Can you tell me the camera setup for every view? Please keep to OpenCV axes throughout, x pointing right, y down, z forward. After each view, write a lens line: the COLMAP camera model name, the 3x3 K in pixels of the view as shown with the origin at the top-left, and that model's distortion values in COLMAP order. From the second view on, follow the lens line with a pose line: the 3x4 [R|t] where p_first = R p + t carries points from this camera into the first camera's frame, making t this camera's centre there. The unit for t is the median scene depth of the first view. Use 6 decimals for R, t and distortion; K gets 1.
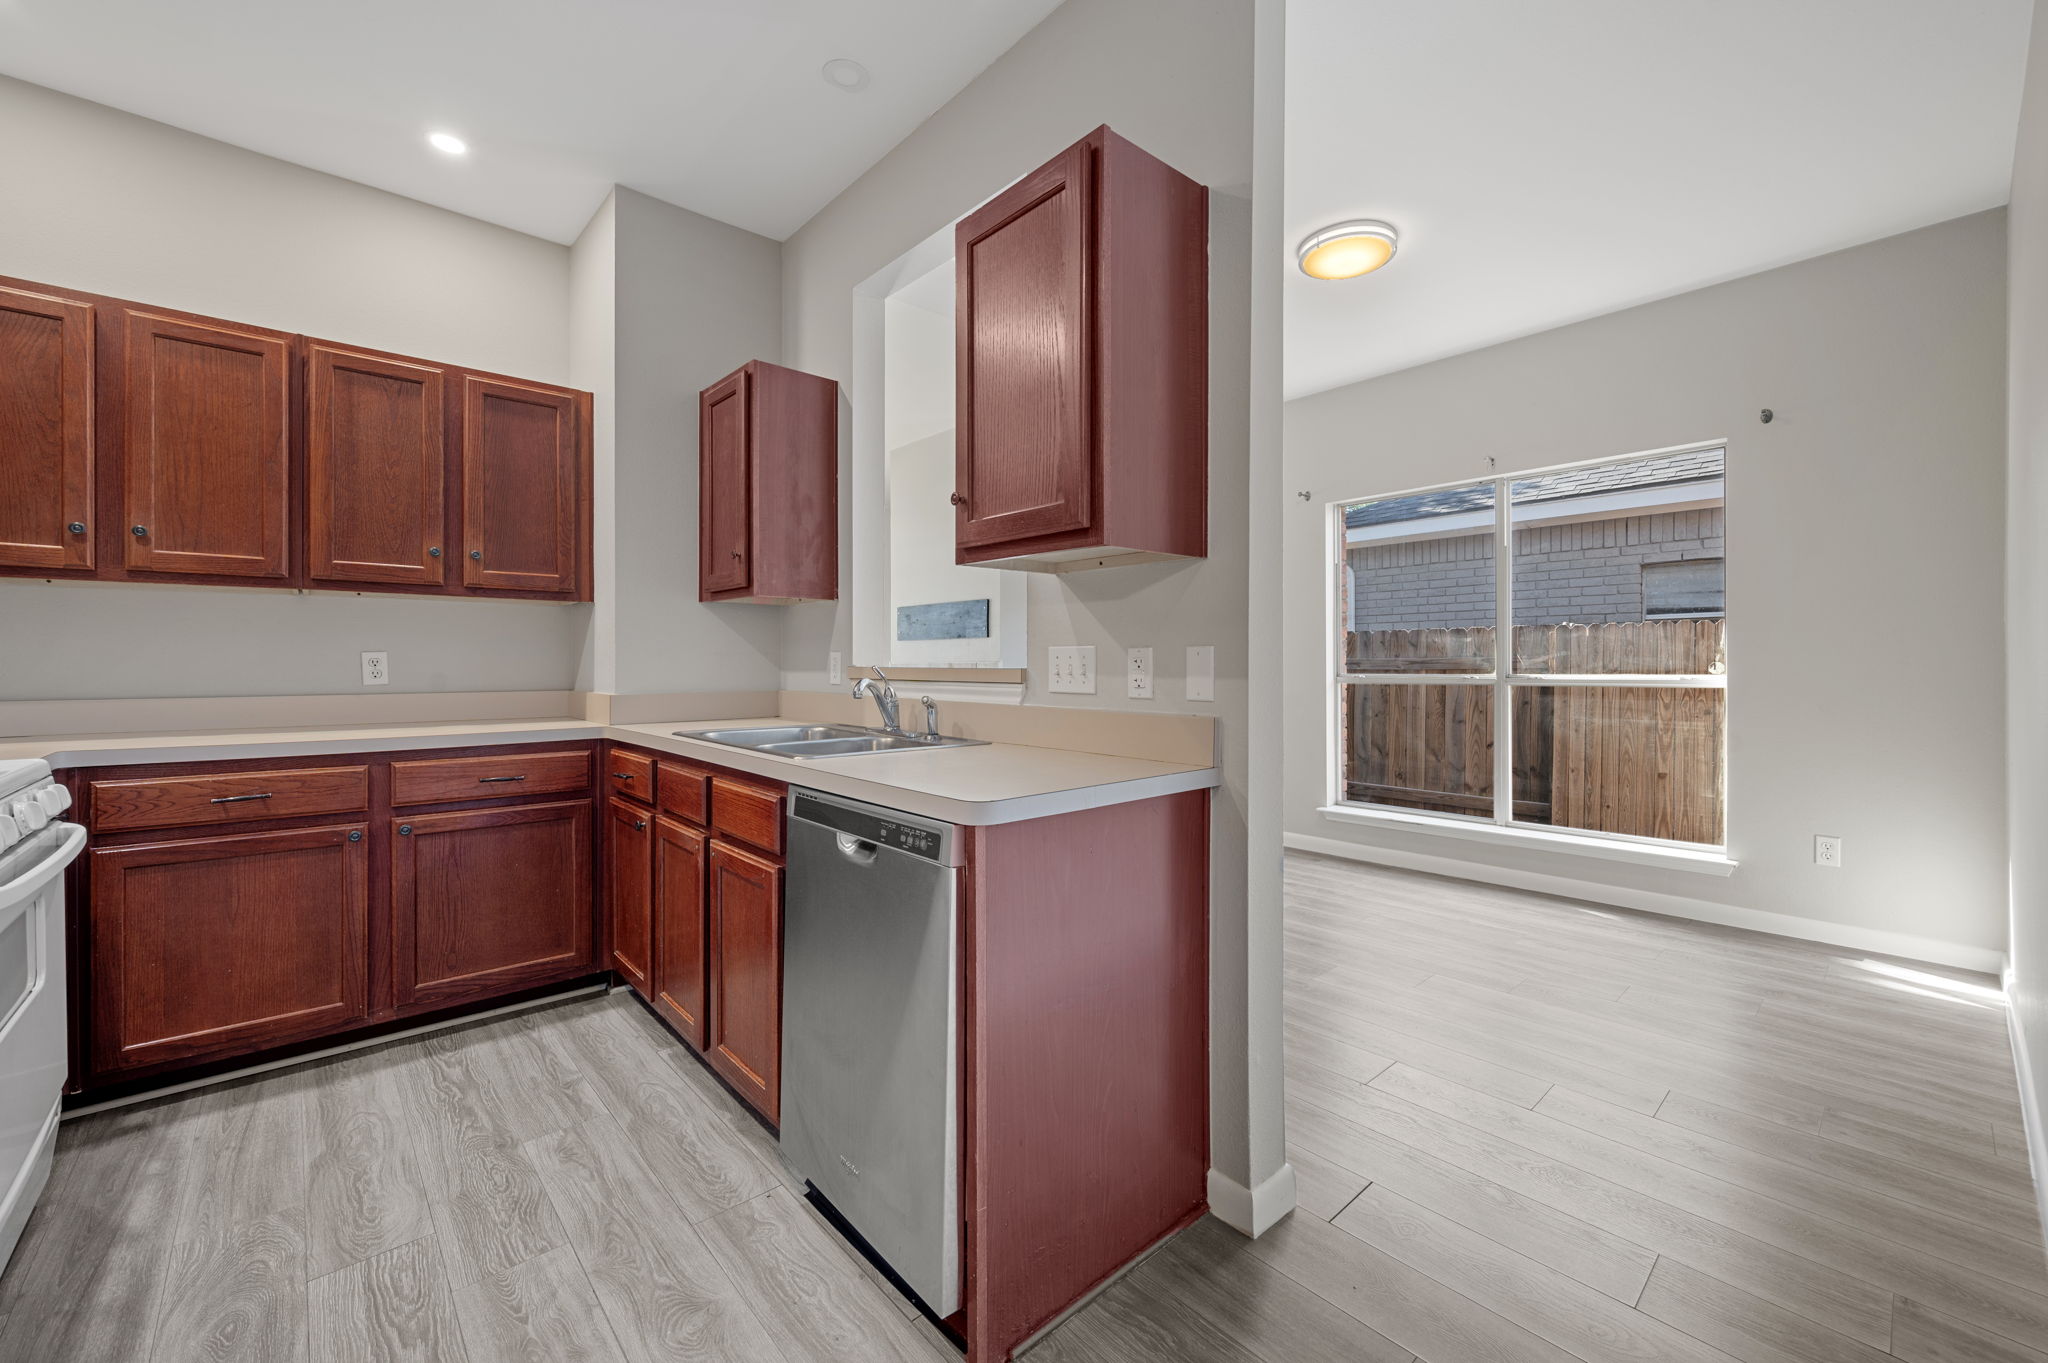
lens RADIAL K [[822.6, 0, 1027.6], [0, 822.6, 666.0], [0, 0, 1]] dist [0.001610, 0.000022]
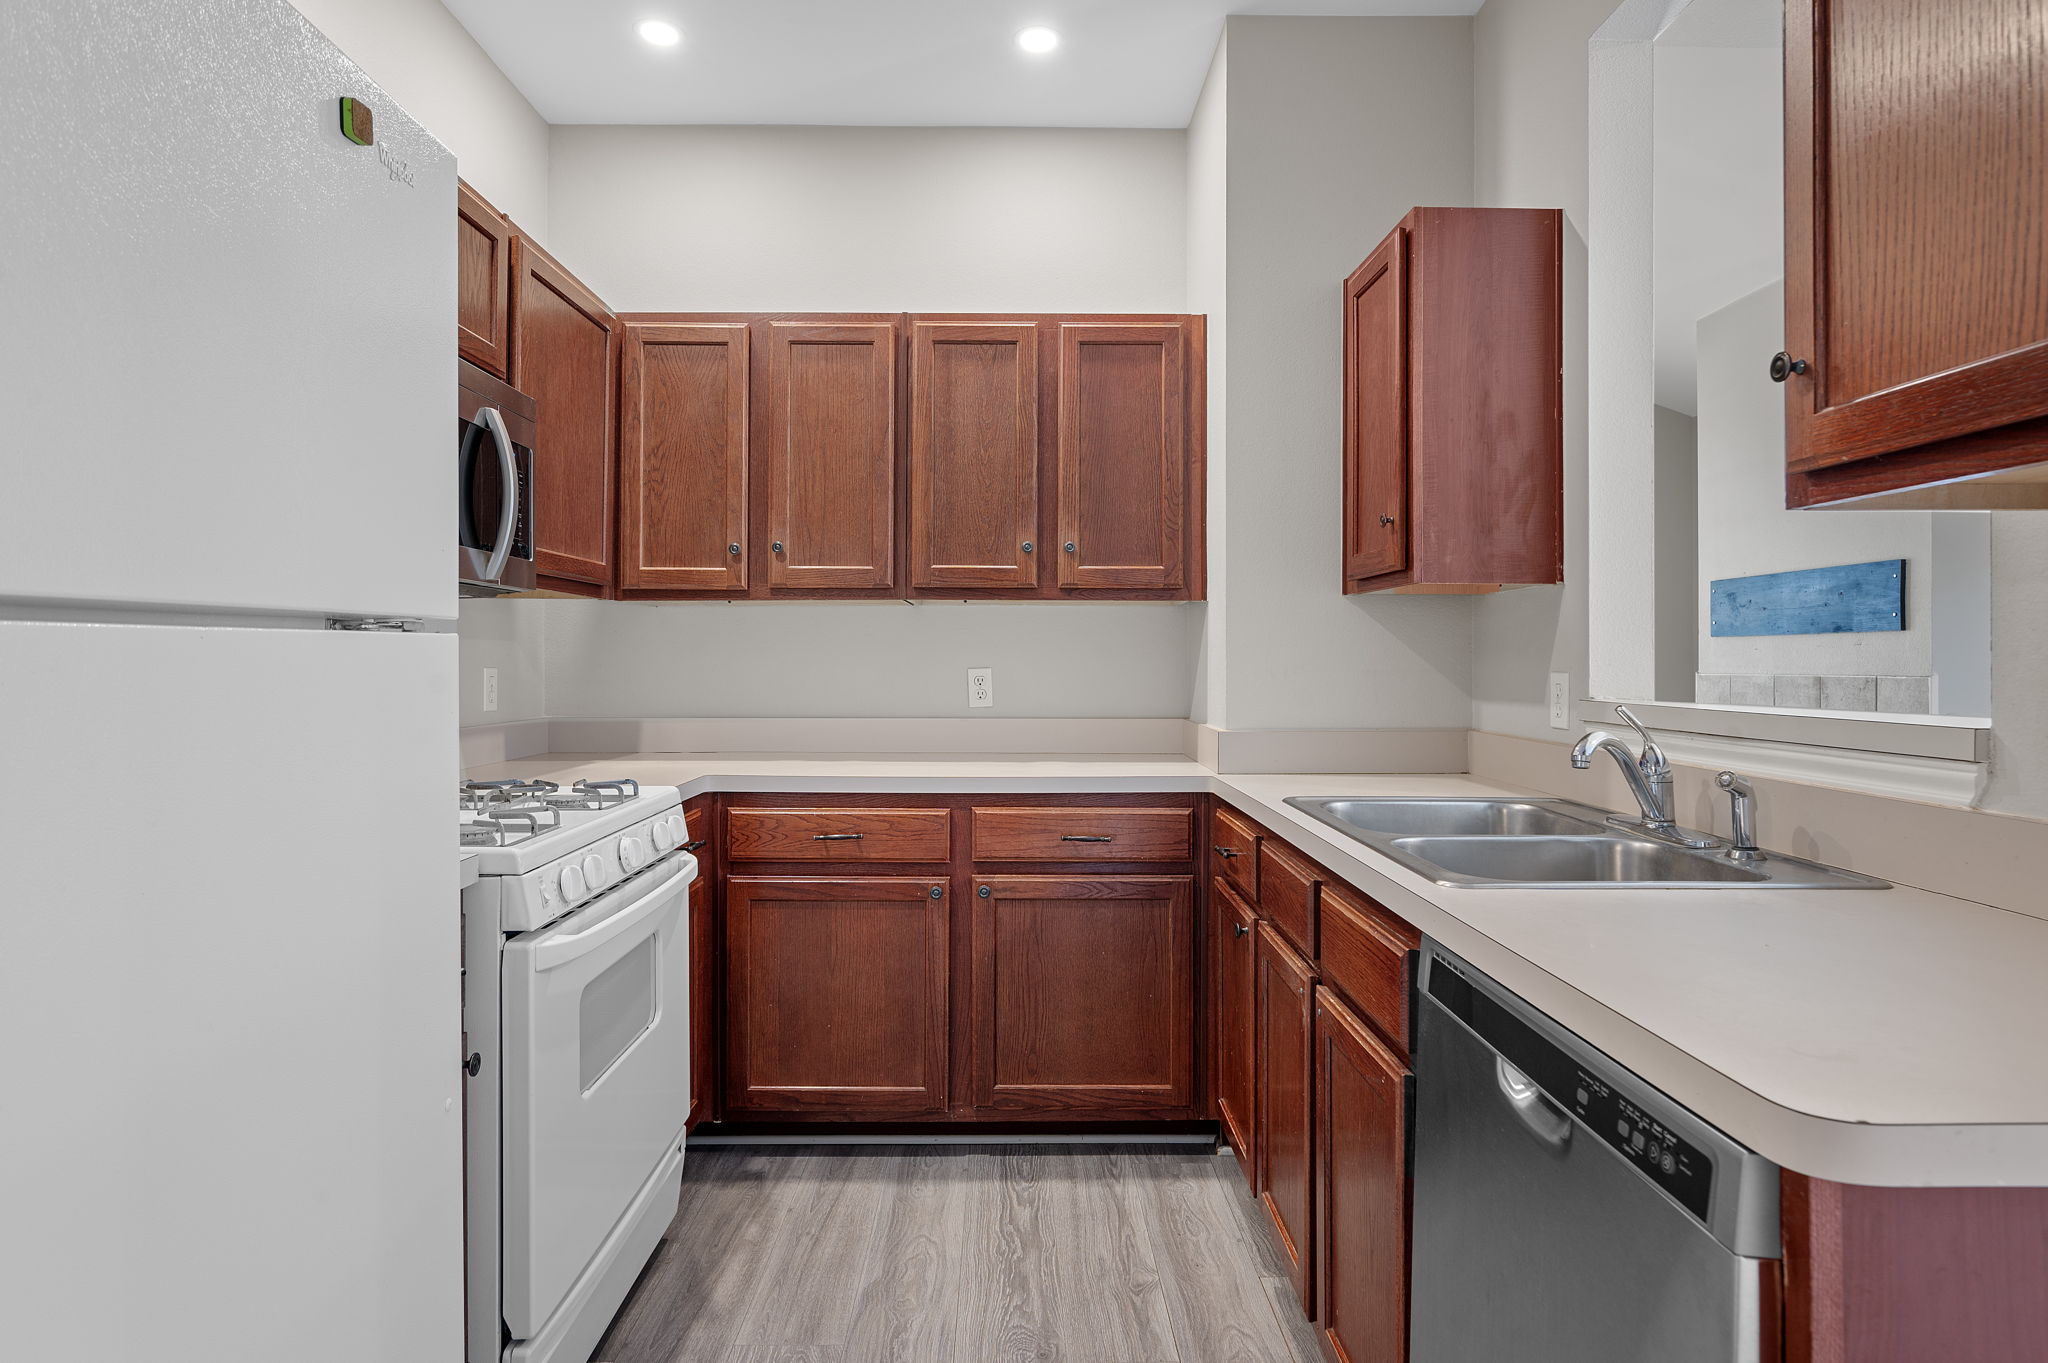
lens RADIAL K [[1125.1, 0, 1017.2], [0, 1125.1, 650.8], [0, 0, 1]] dist [-0.002429, 0.002948]
pose [[0.751475, -0.004495, -0.659746, 0.004499], [-0.004844, 0.999912, -0.012331, -0.027326], [0.659743, 0.012462, 0.751388, 0.194950]]
